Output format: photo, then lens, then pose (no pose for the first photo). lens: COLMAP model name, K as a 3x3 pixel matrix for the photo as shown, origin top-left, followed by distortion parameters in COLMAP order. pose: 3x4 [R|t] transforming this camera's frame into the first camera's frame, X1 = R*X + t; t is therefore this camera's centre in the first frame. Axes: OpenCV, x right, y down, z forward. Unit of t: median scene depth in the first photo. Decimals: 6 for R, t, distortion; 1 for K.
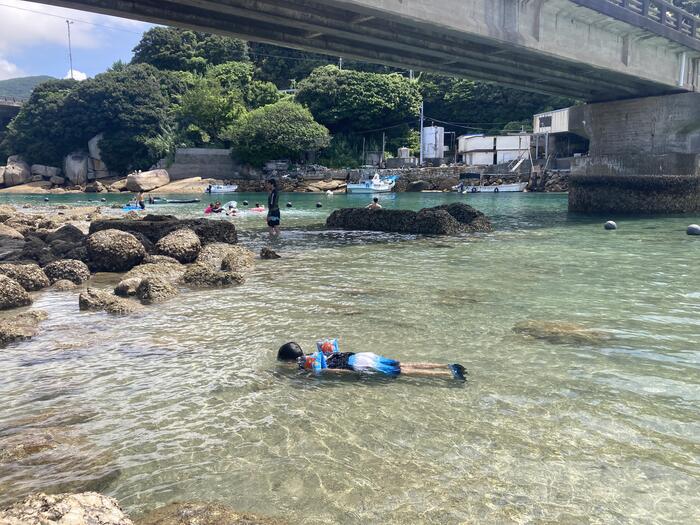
lens RADIAL K [[572.8, 0, 343.8], [0, 572.8, 263.3], [0, 0, 1]] dist [0.003168, 0.004512]
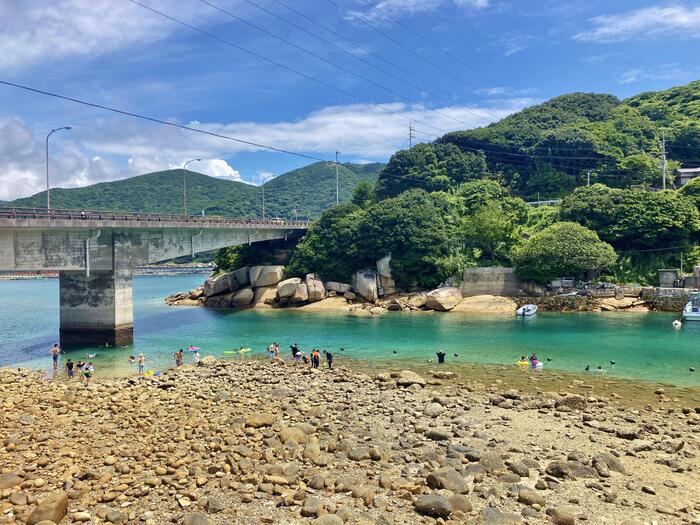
lens RADIAL K [[572.7, 0, 309.1], [0, 572.7, 263.1], [0, 0, 1]] dist [0.003051, -0.003848]
pose [[0.979521, -0.008280, -0.201170, -0.354363], [-0.017505, 0.991868, -0.126057, -0.066388], [0.200578, 0.126997, 0.971411, -0.108061]]
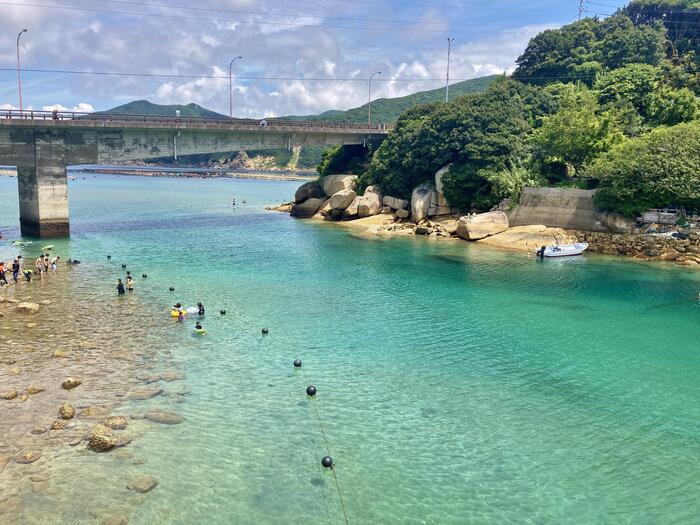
lens RADIAL K [[572.8, 0, 343.8], [0, 572.8, 263.3], [0, 0, 1]] dist [0.003168, 0.004512]
pose [[0.746202, 0.130381, -0.652827, 0.059109], [-0.119400, 0.990944, 0.061431, -0.110611], [0.654924, 0.032108, 0.755012, 0.222868]]
